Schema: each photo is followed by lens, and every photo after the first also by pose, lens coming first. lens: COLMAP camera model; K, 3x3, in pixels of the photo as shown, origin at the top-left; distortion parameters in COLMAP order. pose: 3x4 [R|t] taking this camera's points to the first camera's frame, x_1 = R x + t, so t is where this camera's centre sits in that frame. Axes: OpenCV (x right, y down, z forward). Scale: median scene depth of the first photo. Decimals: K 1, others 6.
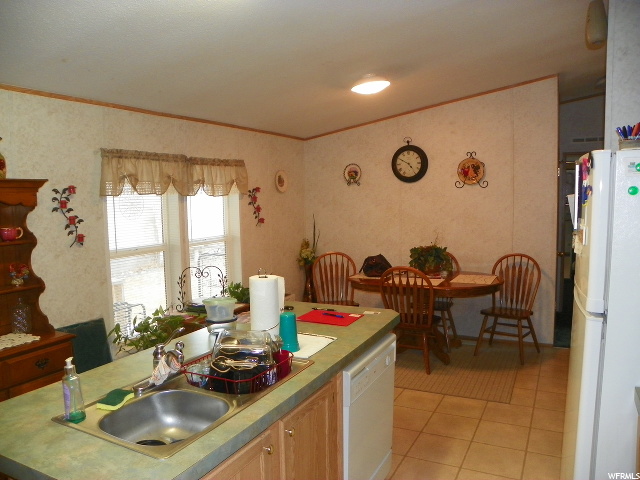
lens RADIAL K [[491.2, 0, 320.4], [0, 491.2, 241.9], [0, 0, 1]] dist [-0.003065, 0.002576]
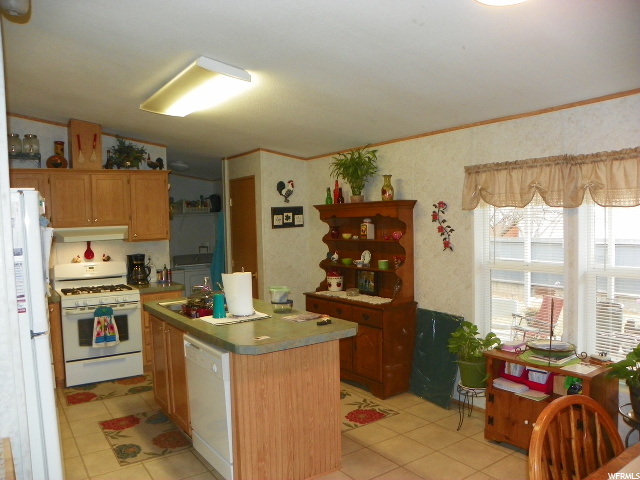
lens RADIAL K [[491.2, 0, 320.7], [0, 491.2, 240.3], [0, 0, 1]] dist [-0.003065, 0.002576]
pose [[-0.438160, 0.076529, -0.895633, 0.698590], [-0.054723, 0.992250, 0.111556, -0.129669], [0.897230, 0.097891, -0.430576, 1.187980]]
